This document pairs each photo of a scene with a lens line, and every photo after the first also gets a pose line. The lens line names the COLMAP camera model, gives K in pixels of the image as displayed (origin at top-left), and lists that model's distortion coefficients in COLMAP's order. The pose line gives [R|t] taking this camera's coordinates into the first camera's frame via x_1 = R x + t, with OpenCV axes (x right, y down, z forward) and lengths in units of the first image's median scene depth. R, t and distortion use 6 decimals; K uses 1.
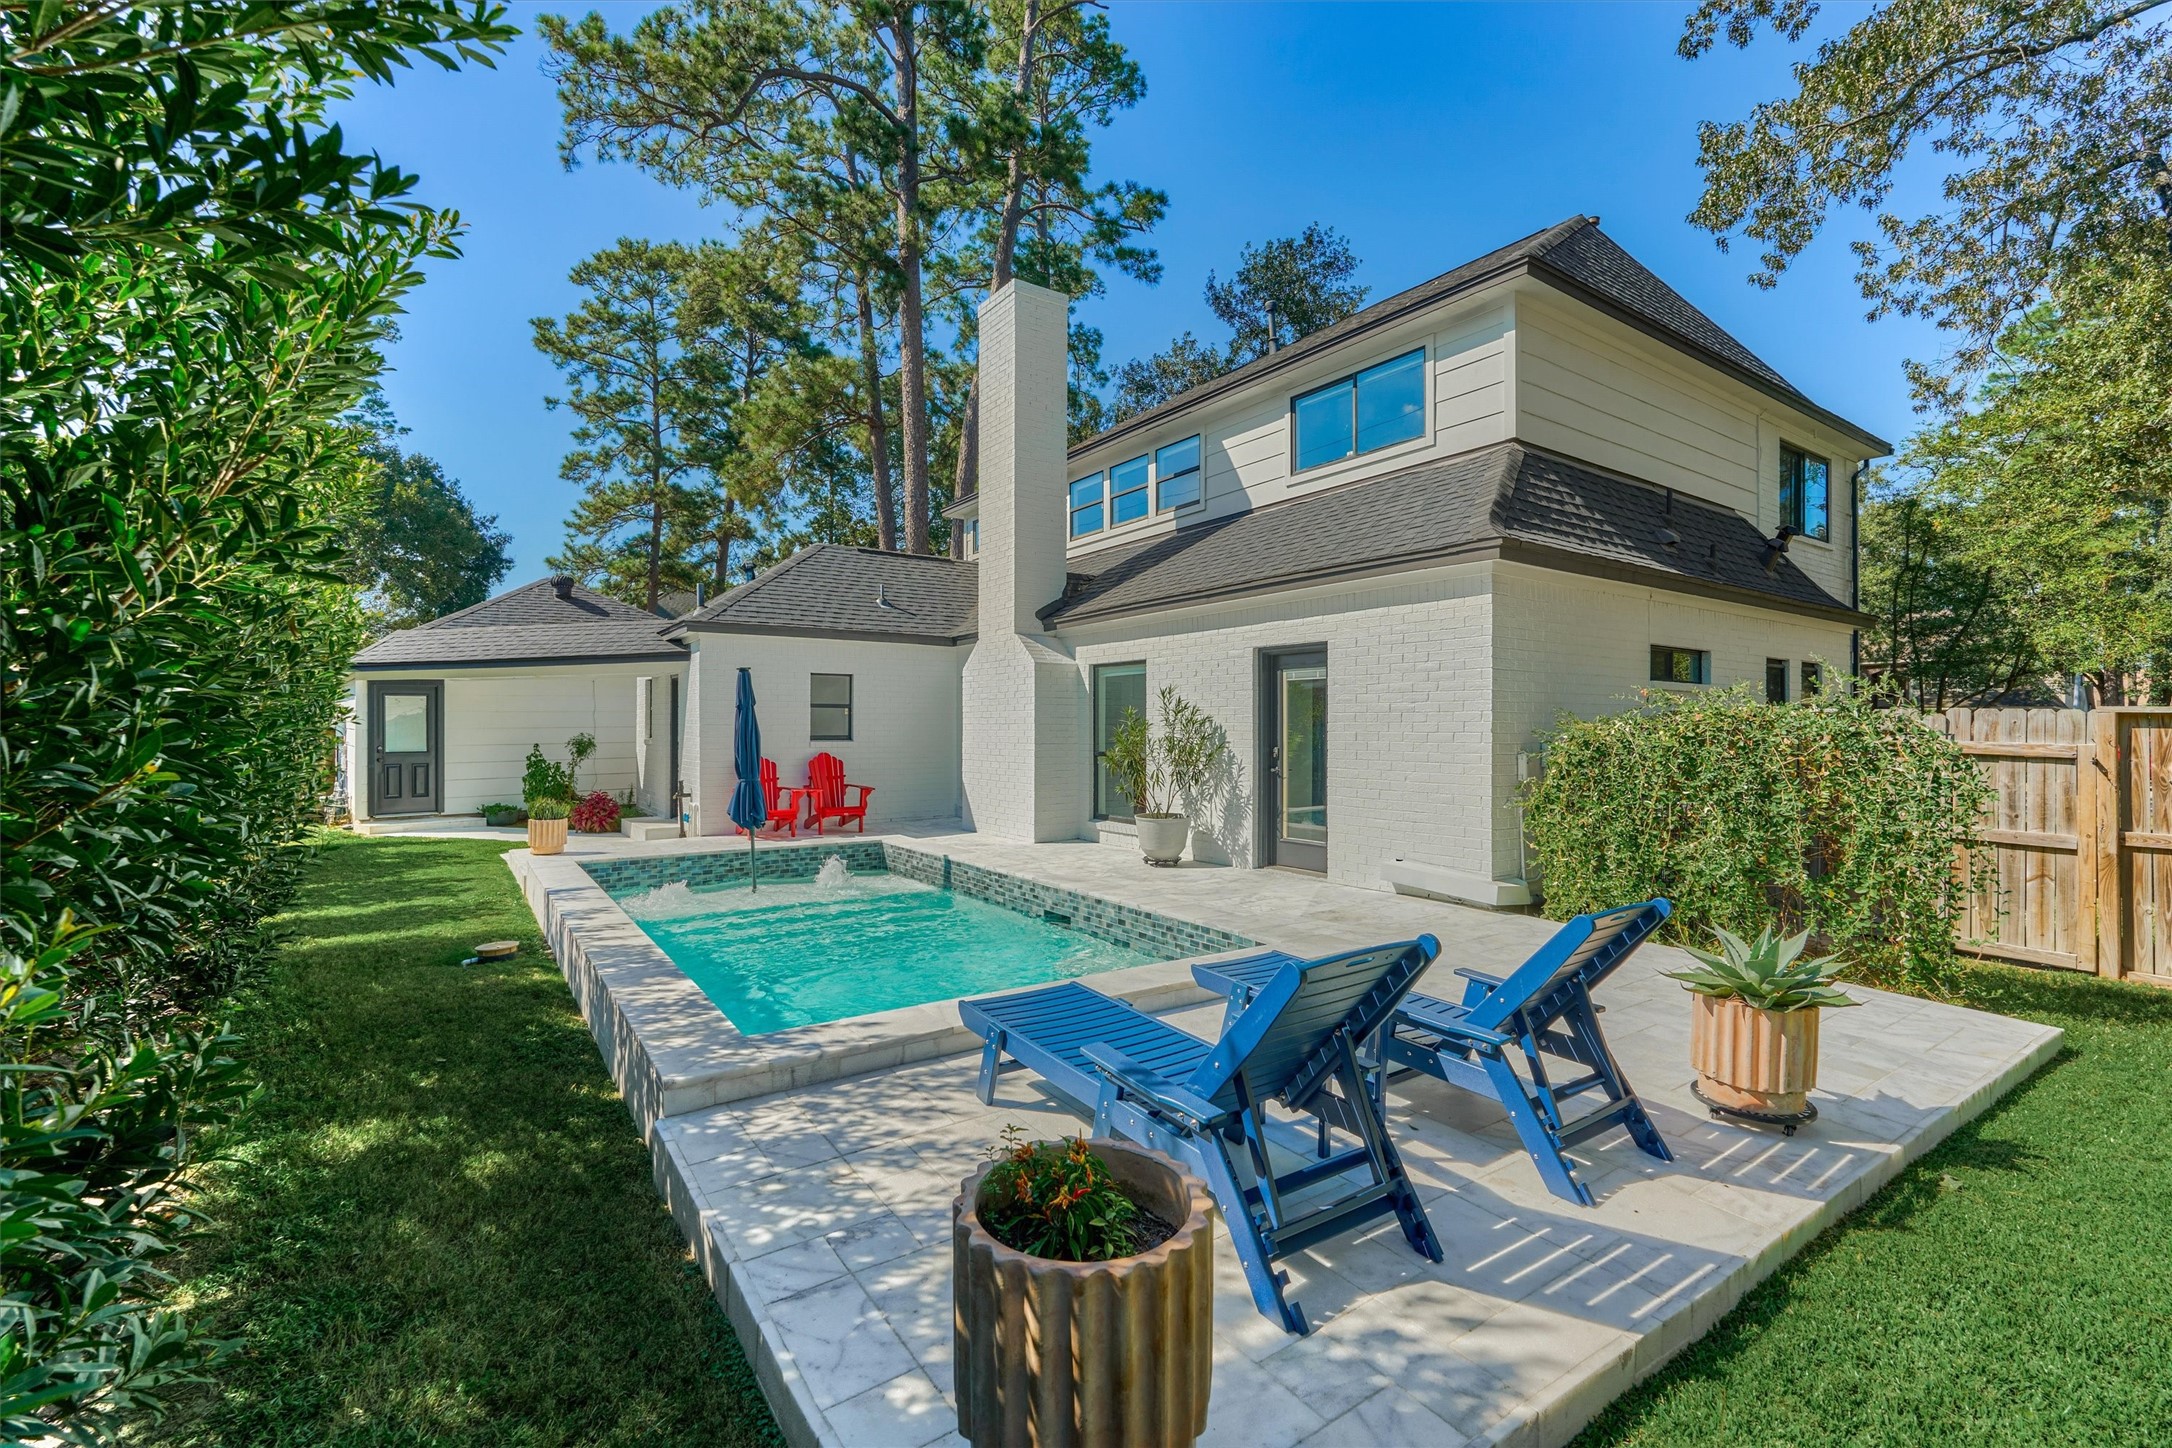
lens RADIAL K [[916.7, 0, 1068.0], [0, 916.7, 731.4], [0, 0, 1]] dist [-0.009730, 0.000882]
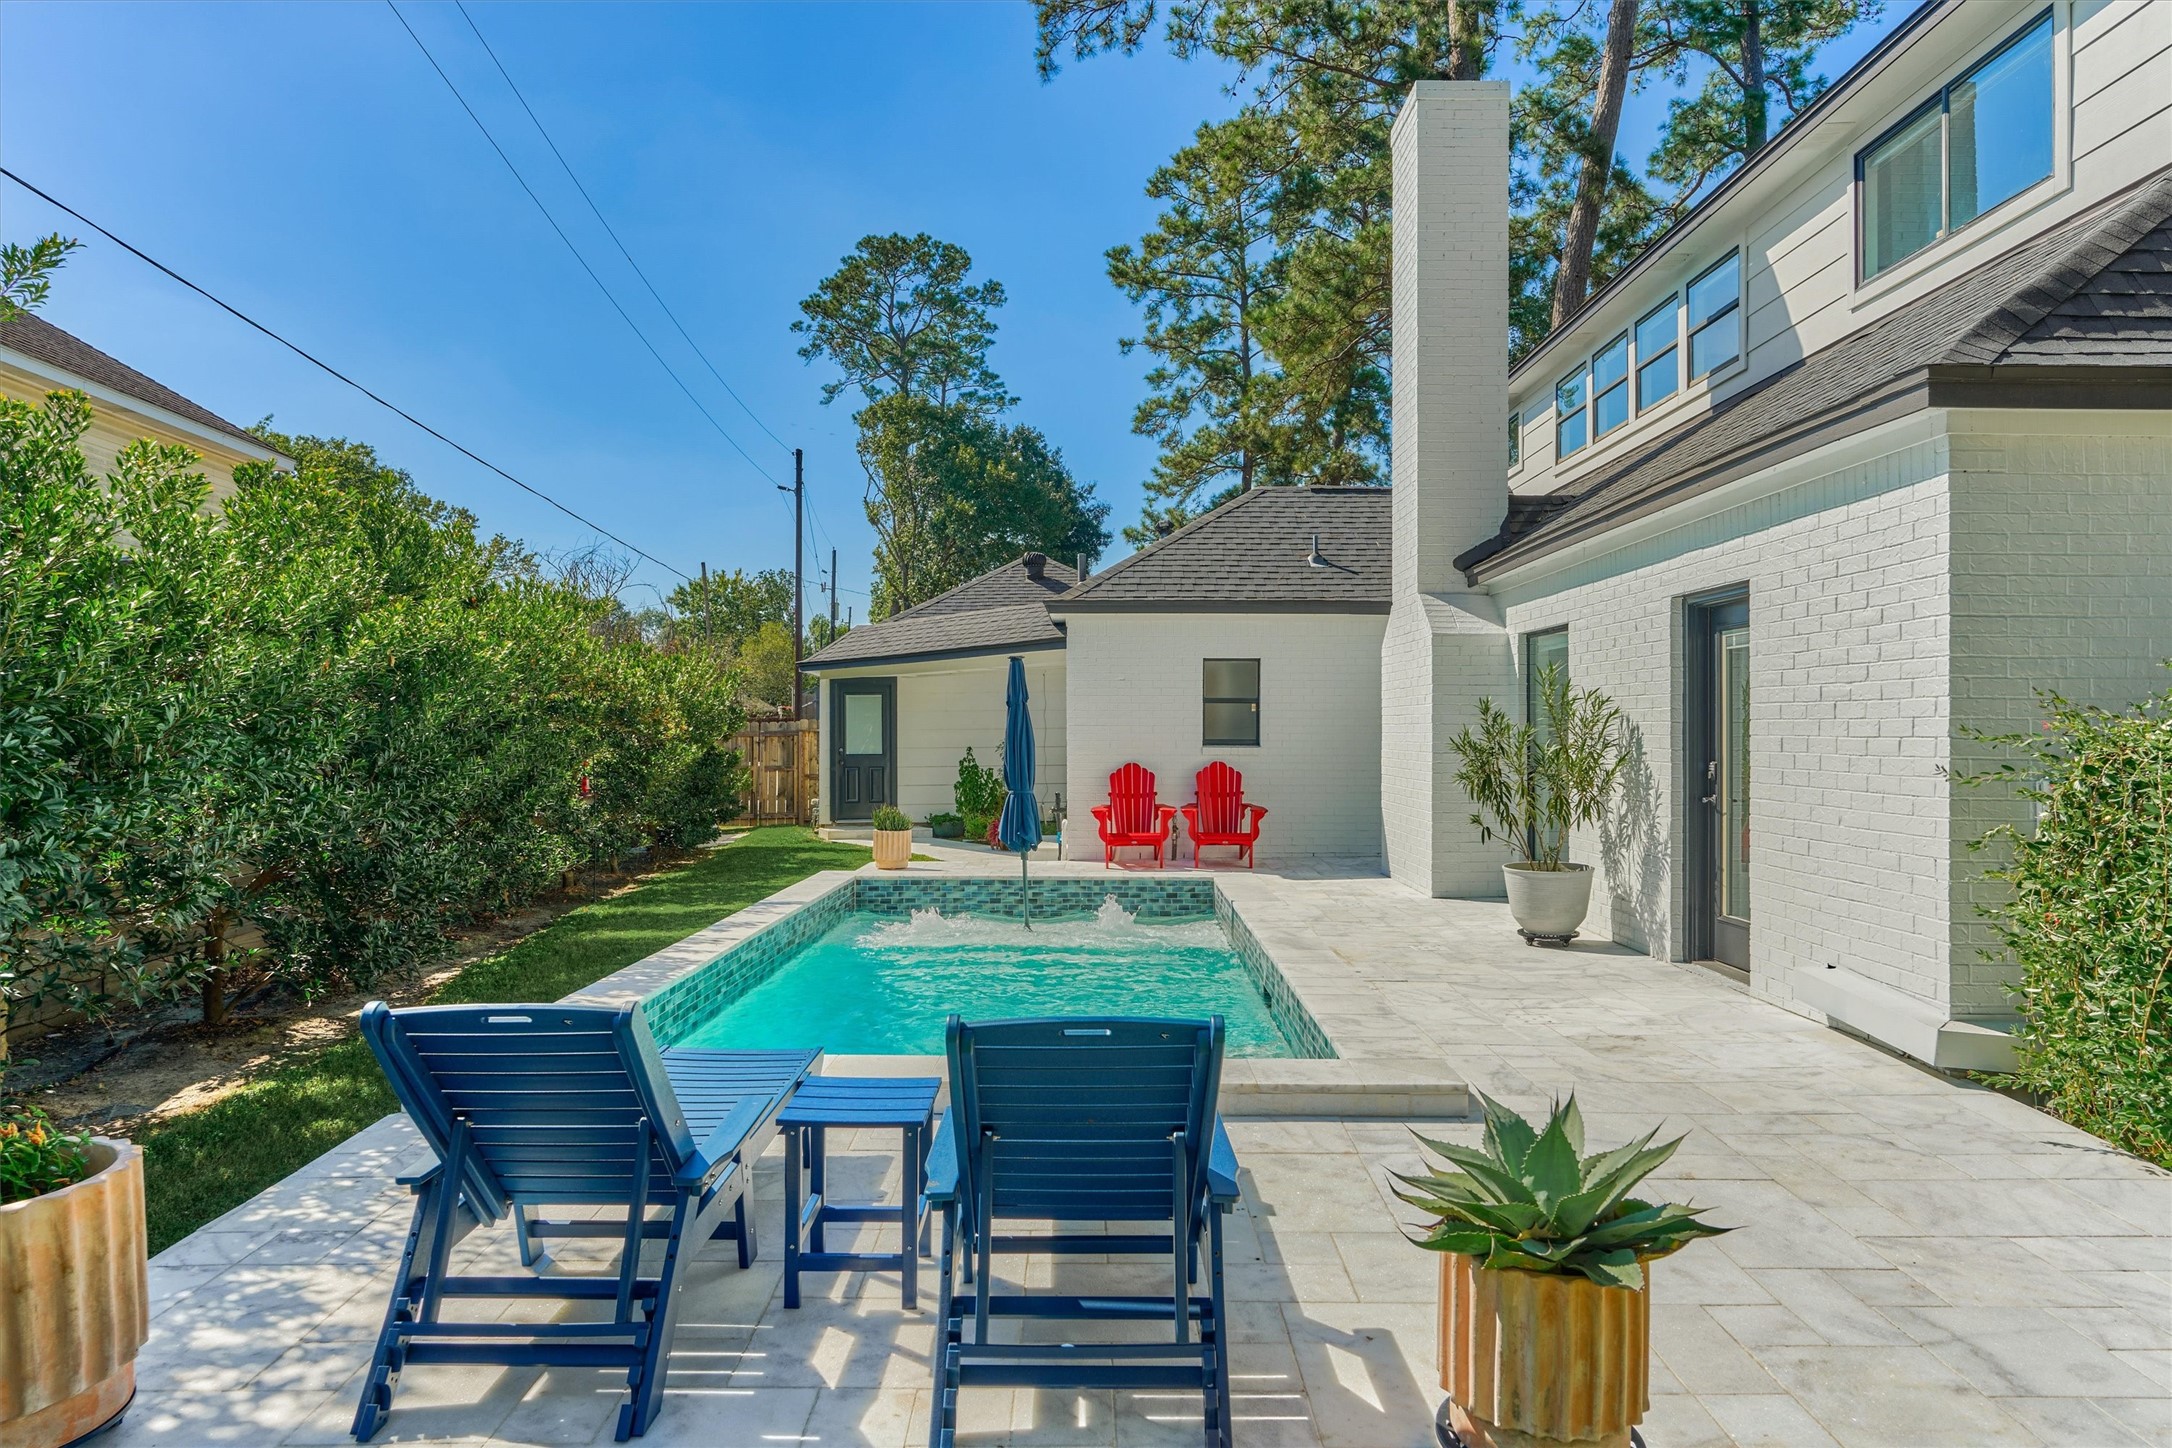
lens RADIAL K [[1259.4, 0, 1095.8], [0, 1259.4, 729.7], [0, 0, 1]] dist [0.003384, -0.000168]
pose [[0.830508, 0.001025, -0.557006, 0.153435], [-0.003406, 0.999989, -0.003238, 0.000163], [0.556997, 0.004587, 0.830502, 0.041206]]
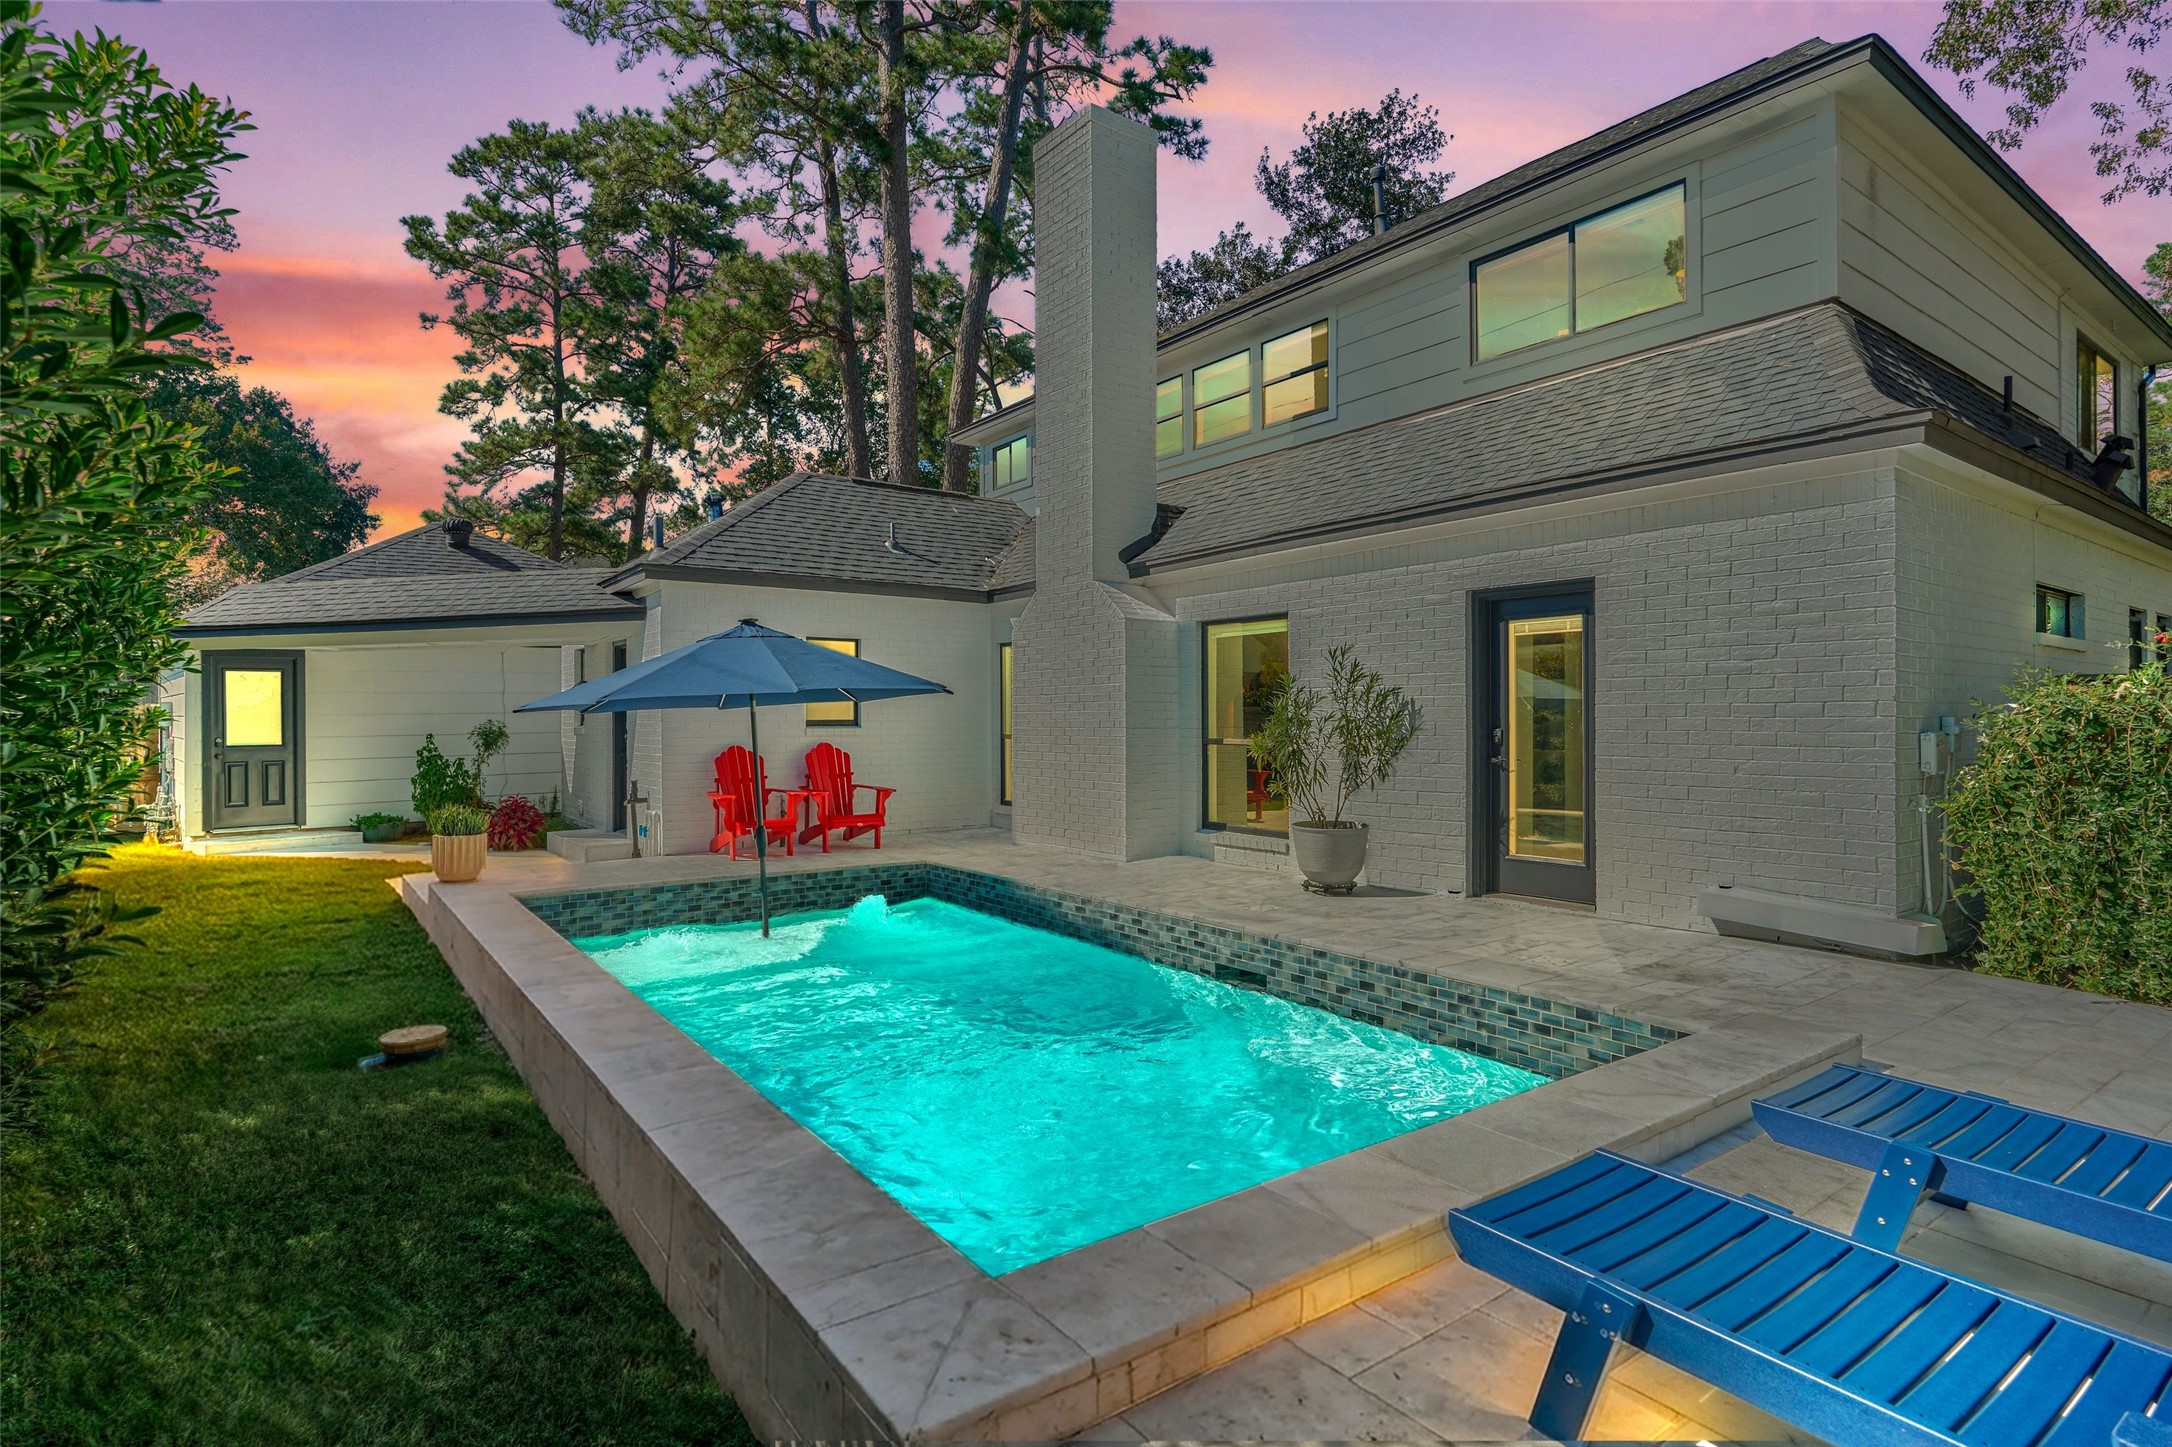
lens RADIAL K [[1069.3, 0, 1068.7], [0, 1069.3, 729.9], [0, 0, 1]] dist [-0.006097, 0.000430]
pose [[0.999570, -0.003698, 0.029094, -0.058855], [0.003535, 0.999978, 0.005656, 0.005426], [-0.029114, -0.005551, 0.999561, 0.074814]]
